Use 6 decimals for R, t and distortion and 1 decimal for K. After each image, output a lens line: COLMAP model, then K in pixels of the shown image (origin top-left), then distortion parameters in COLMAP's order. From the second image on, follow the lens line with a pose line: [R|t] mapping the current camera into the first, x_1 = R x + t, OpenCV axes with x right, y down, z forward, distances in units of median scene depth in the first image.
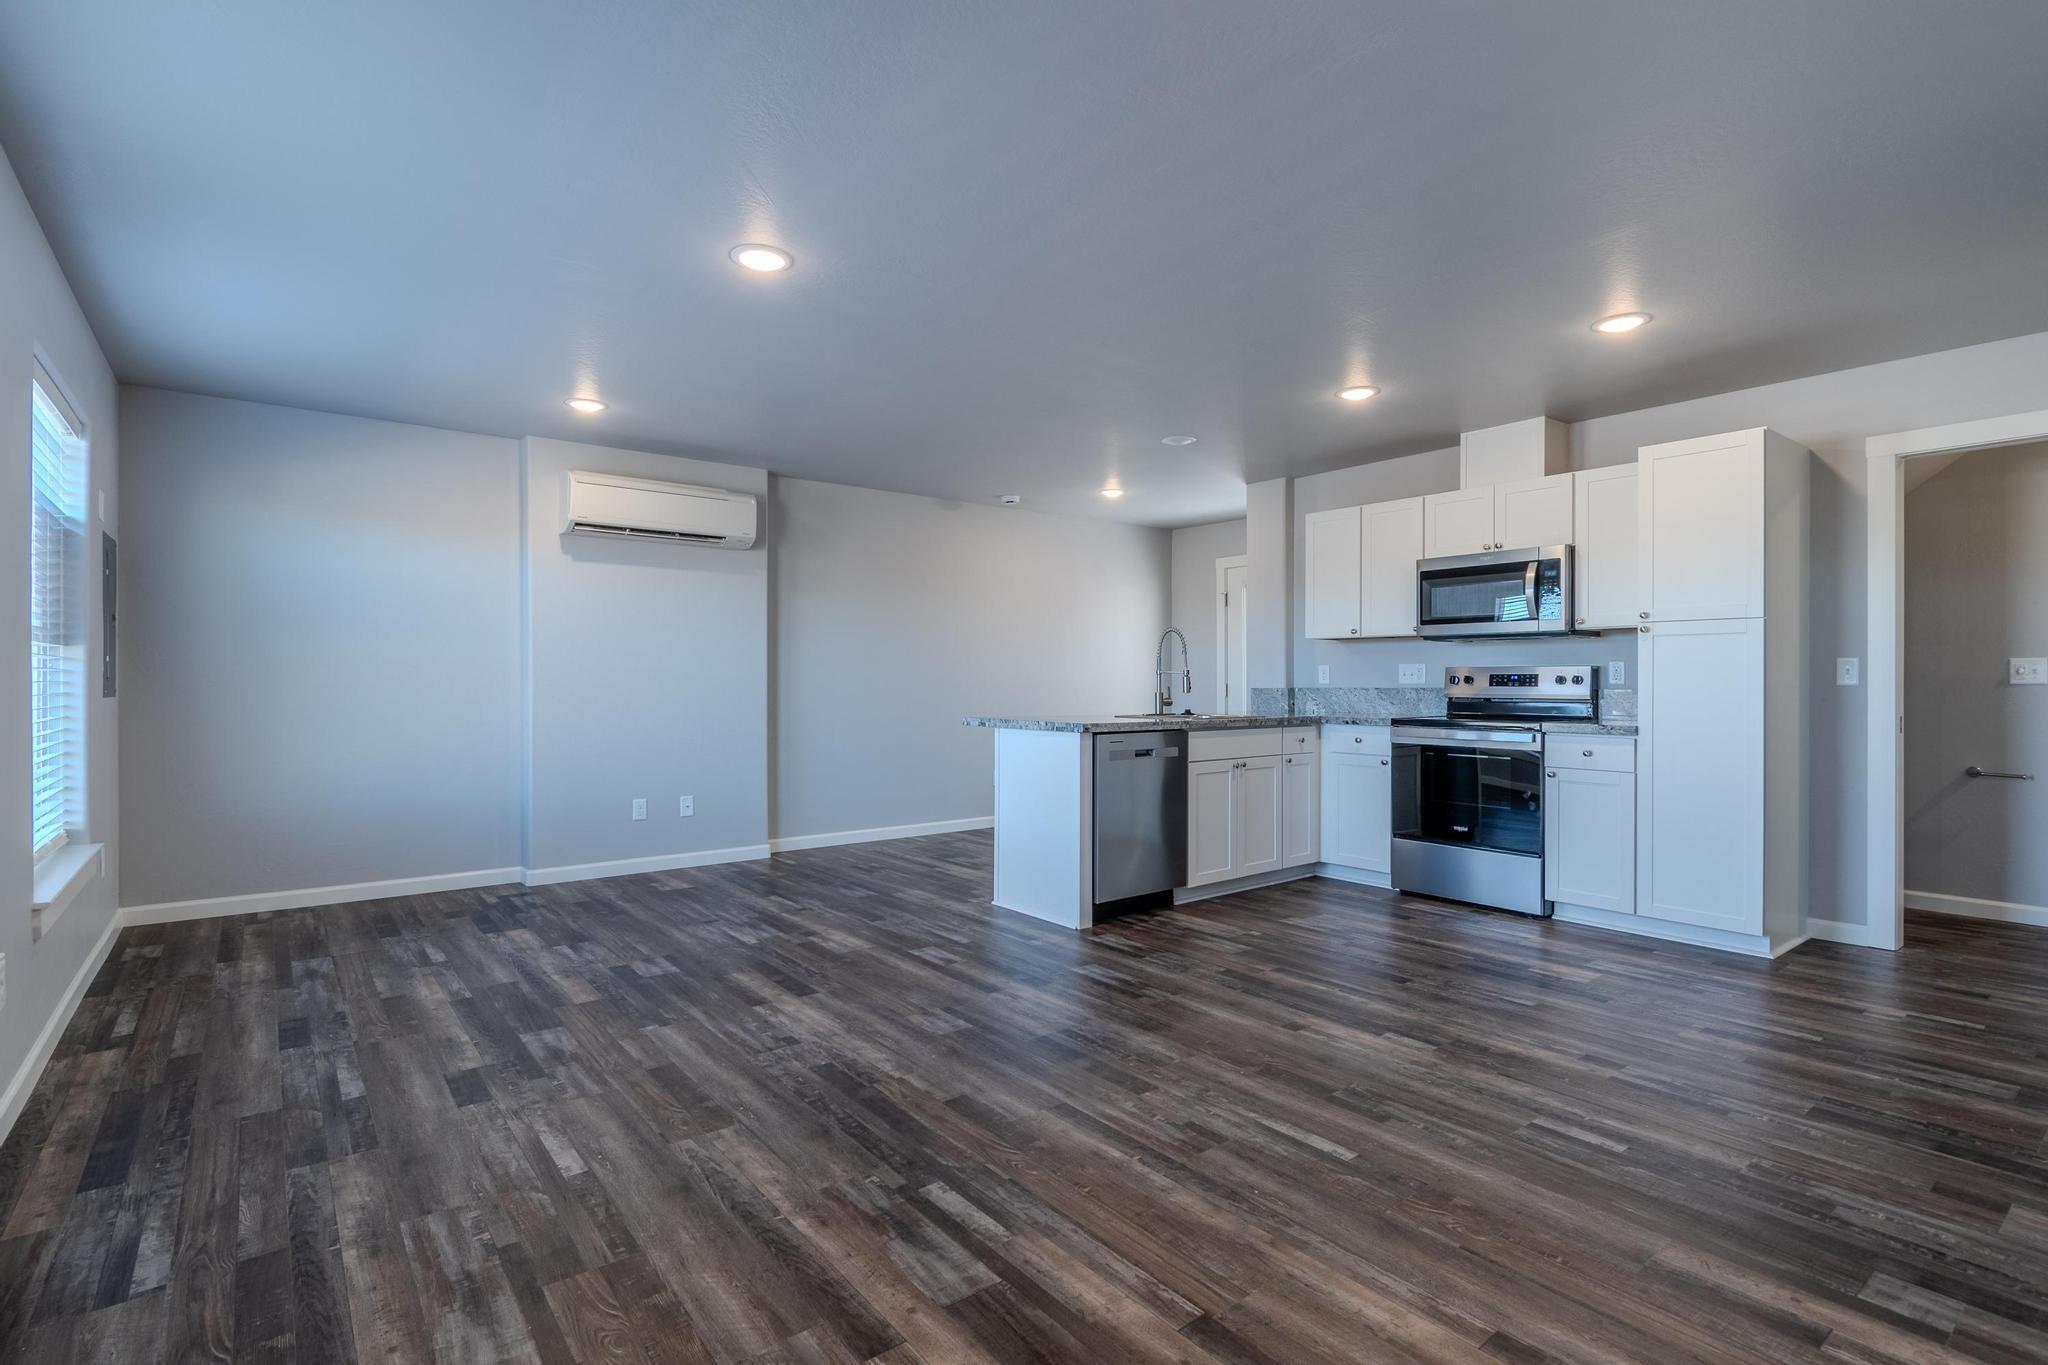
lens RADIAL K [[981.6, 0, 1023.5], [0, 981.6, 671.1], [0, 0, 1]] dist [0.010404, -0.010384]
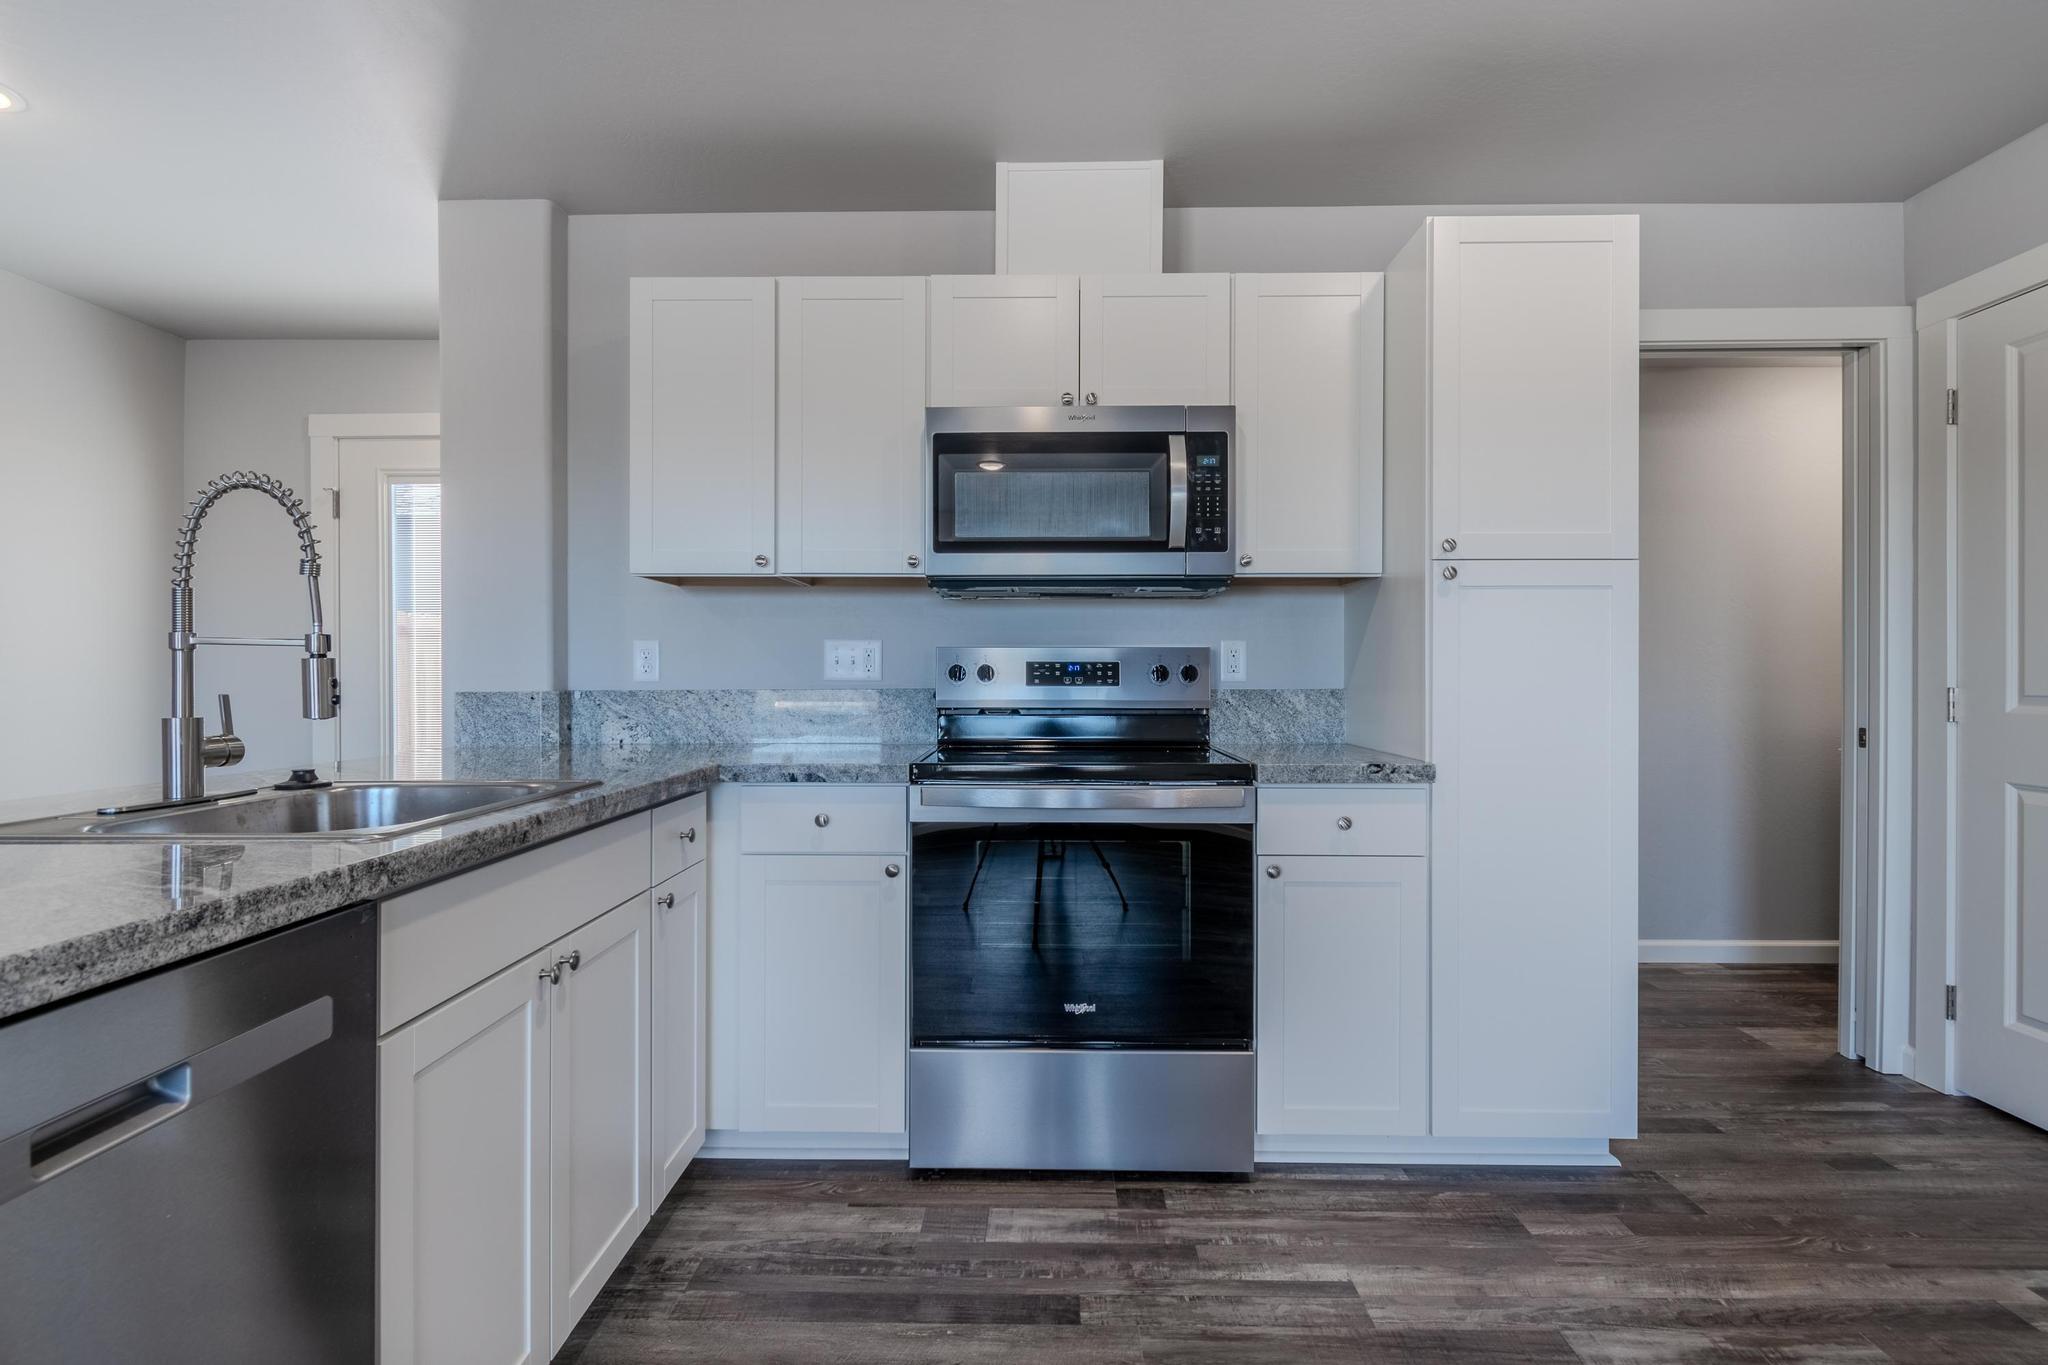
lens RADIAL K [[981.6, 0, 1023.5], [0, 981.6, 671.1], [0, 0, 1]] dist [0.010404, -0.010384]
pose [[0.636854, 0.003279, 0.770977, 0.093684], [-0.006856, 0.999976, 0.001410, 0.008630], [-0.770954, -0.006184, 0.636861, 0.787498]]
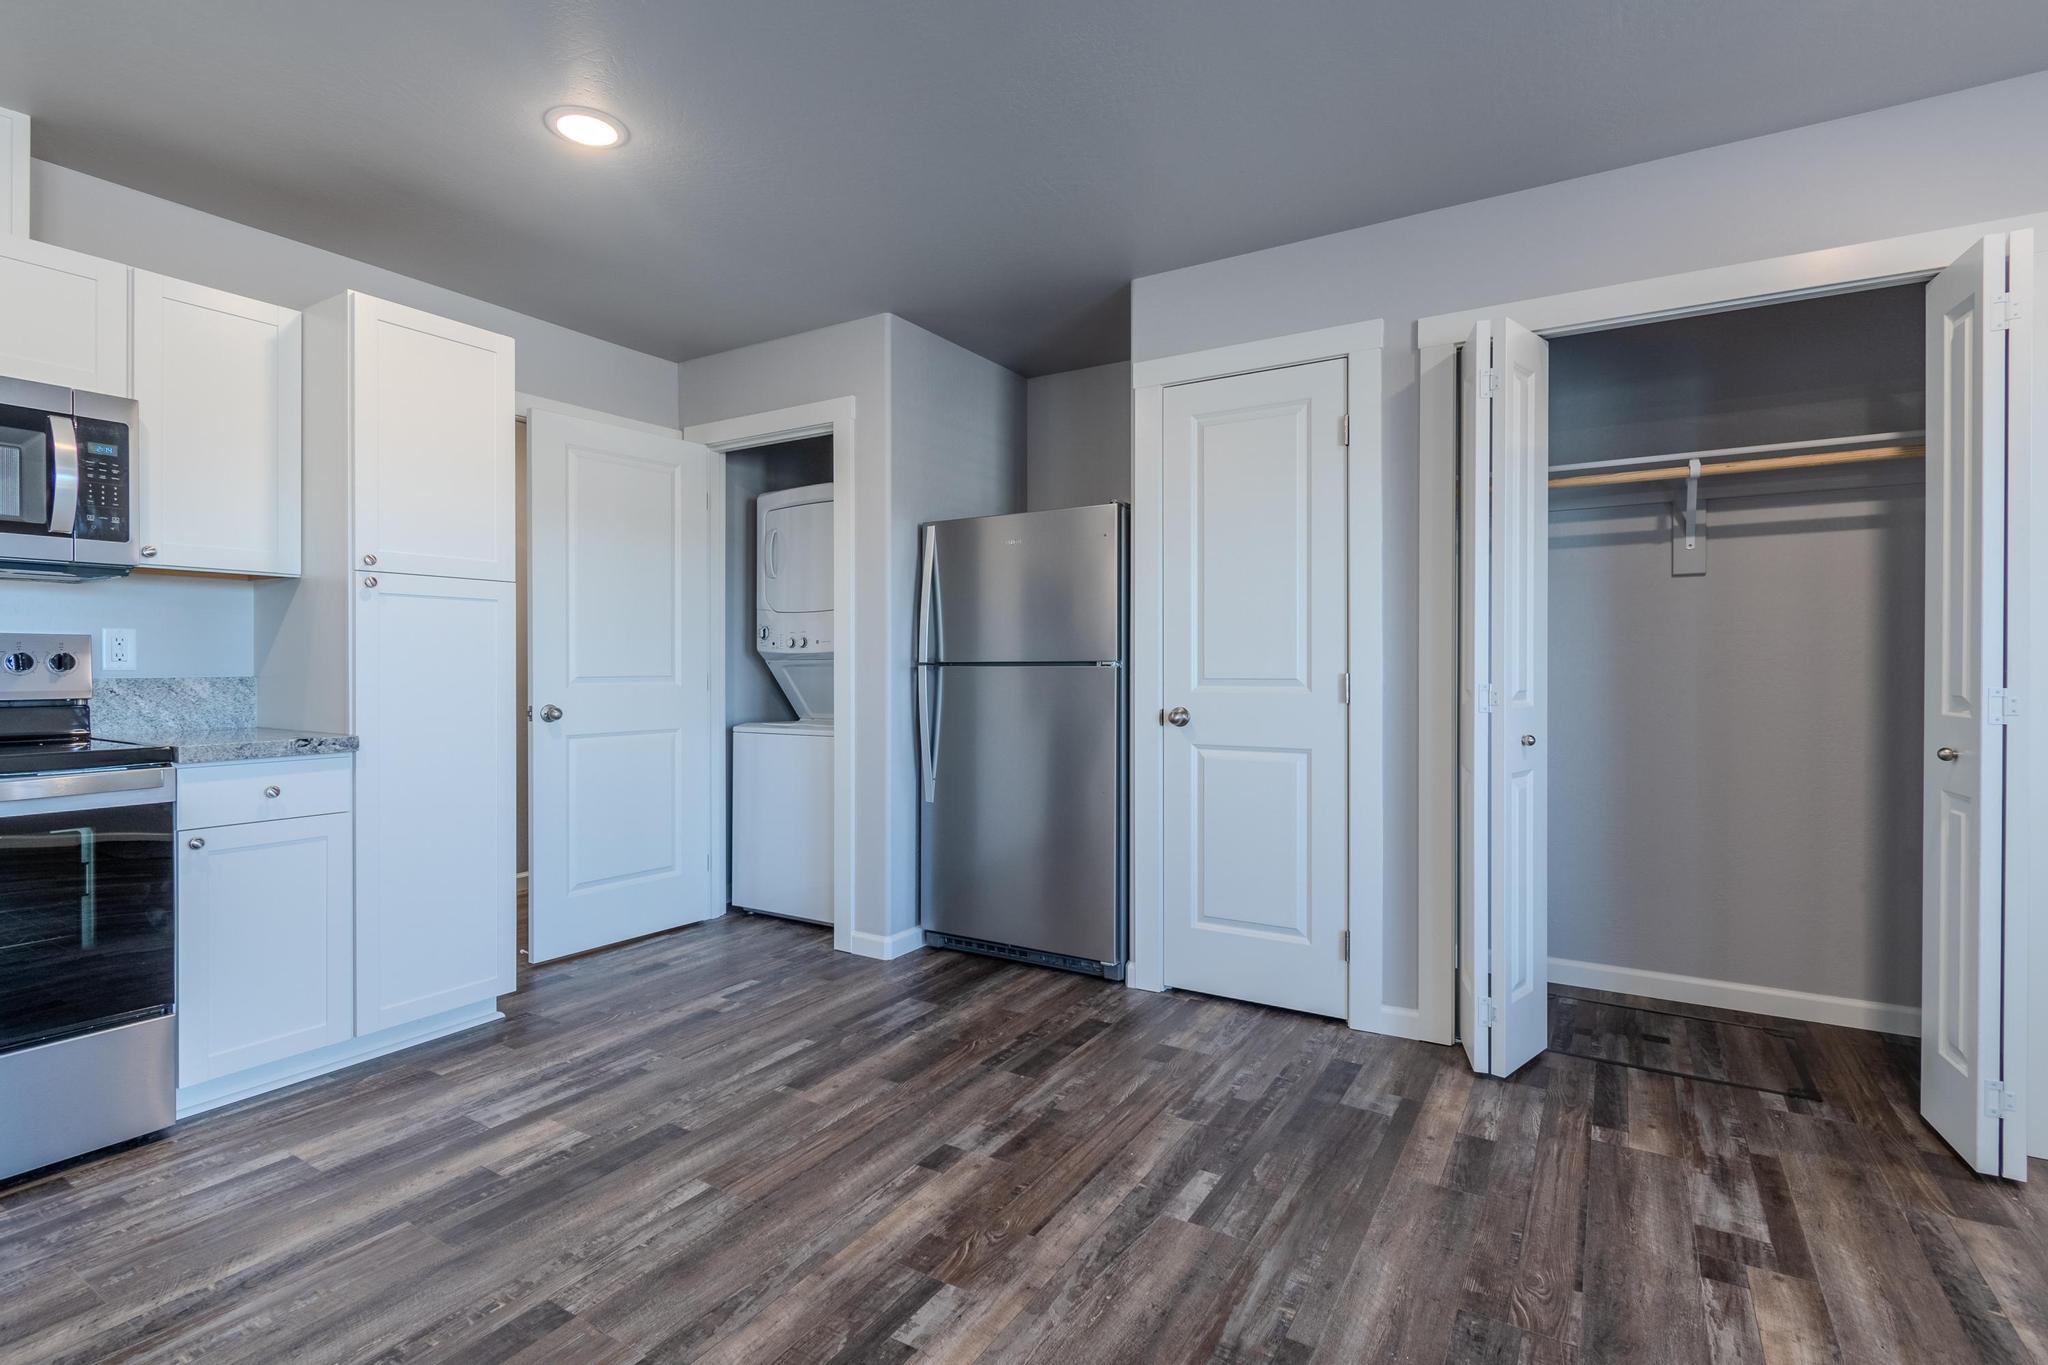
lens RADIAL K [[965.4, 0, 1021.1], [0, 965.4, 675.0], [0, 0, 1]] dist [-0.000278, -0.000889]
pose [[-0.339788, -0.011354, 0.940434, -0.087926], [-0.008775, 0.999922, 0.008901, 0.007880], [-0.940461, -0.005227, -0.339861, 0.760506]]
